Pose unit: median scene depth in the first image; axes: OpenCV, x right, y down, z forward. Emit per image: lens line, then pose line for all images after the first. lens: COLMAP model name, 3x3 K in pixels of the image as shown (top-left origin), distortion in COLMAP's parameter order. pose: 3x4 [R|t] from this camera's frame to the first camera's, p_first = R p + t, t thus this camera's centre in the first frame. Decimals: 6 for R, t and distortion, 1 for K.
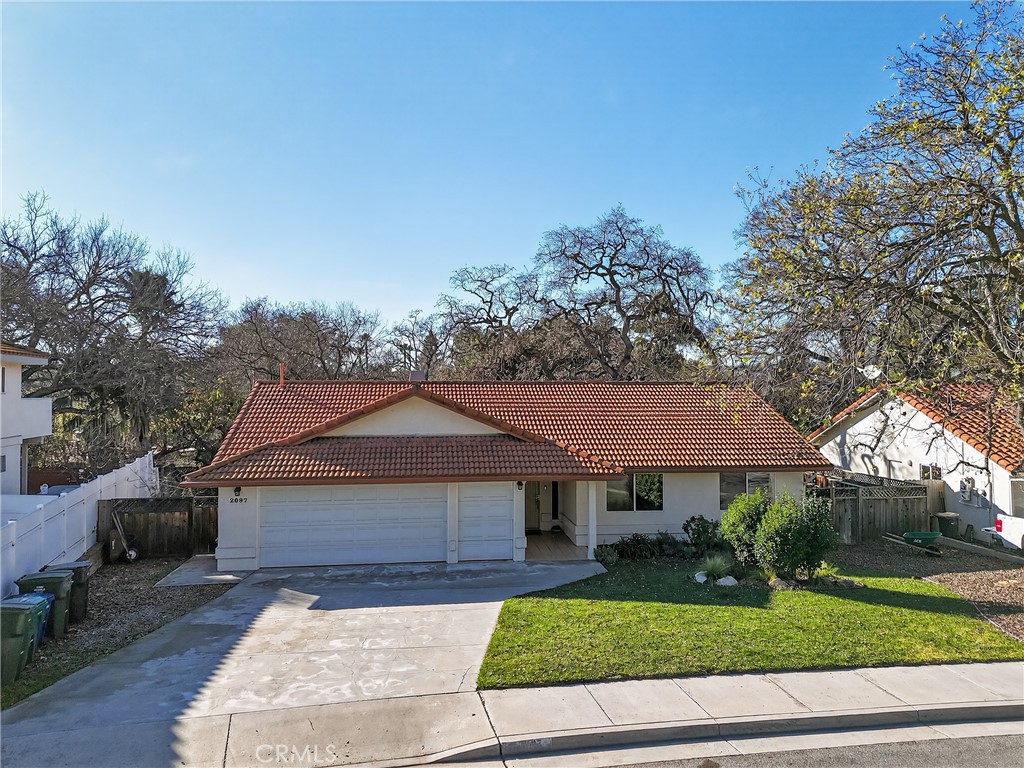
lens RADIAL K [[704.4, 0, 509.0], [0, 704.4, 373.0], [0, 0, 1]] dist [0.042854, -0.002689]
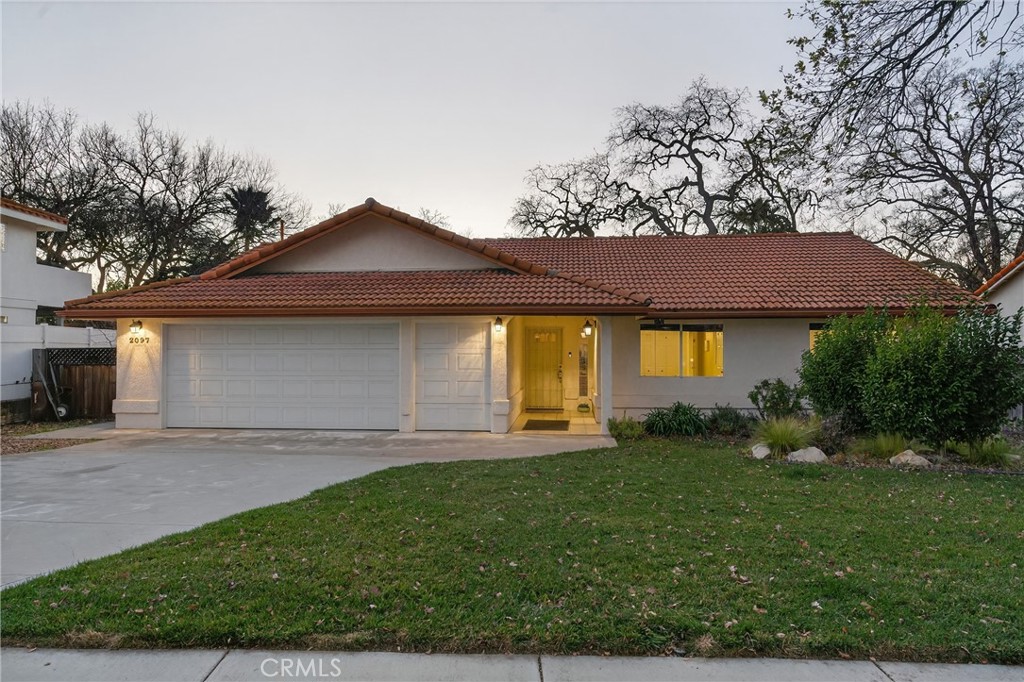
lens RADIAL K [[602.1, 0, 510.6], [0, 602.1, 334.8], [0, 0, 1]] dist [-0.007222, 0.004256]
pose [[0.979373, -0.006282, -0.201962, 0.130724], [0.009399, 0.999851, 0.014478, 0.141535], [0.201841, -0.016078, 0.979286, 0.367011]]
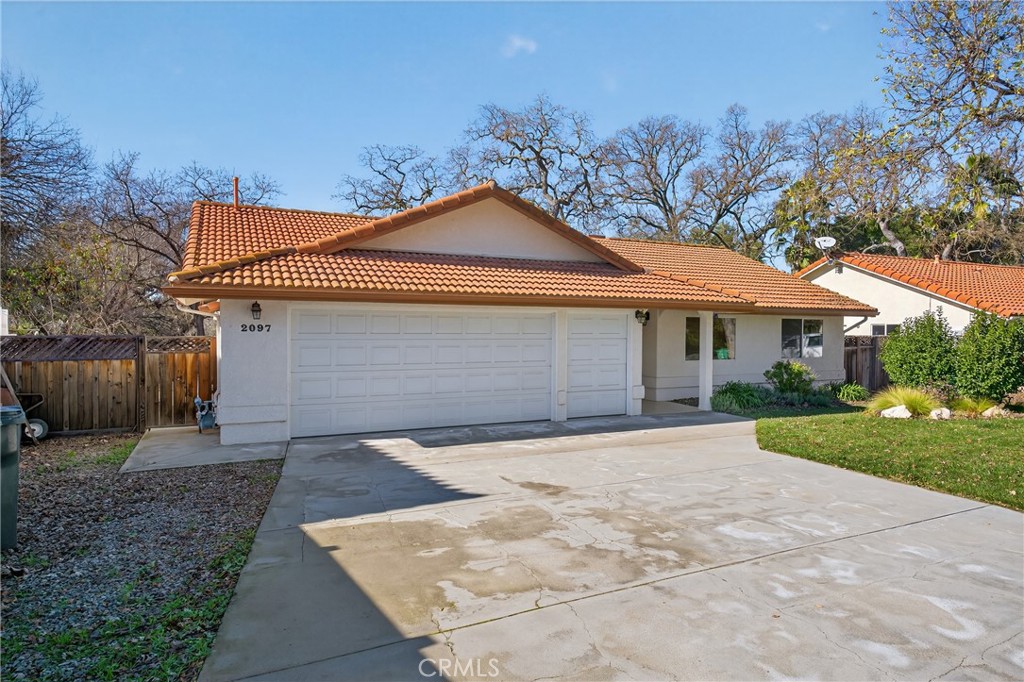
lens RADIAL K [[575.3, 0, 512.0], [0, 575.3, 341.0], [0, 0, 1]] dist [-0.000921, 0.002679]
pose [[0.949181, -0.002141, 0.314723, -0.277135], [-0.016405, 0.998281, 0.056268, 0.134648], [-0.314303, -0.058572, 0.947514, 0.395937]]
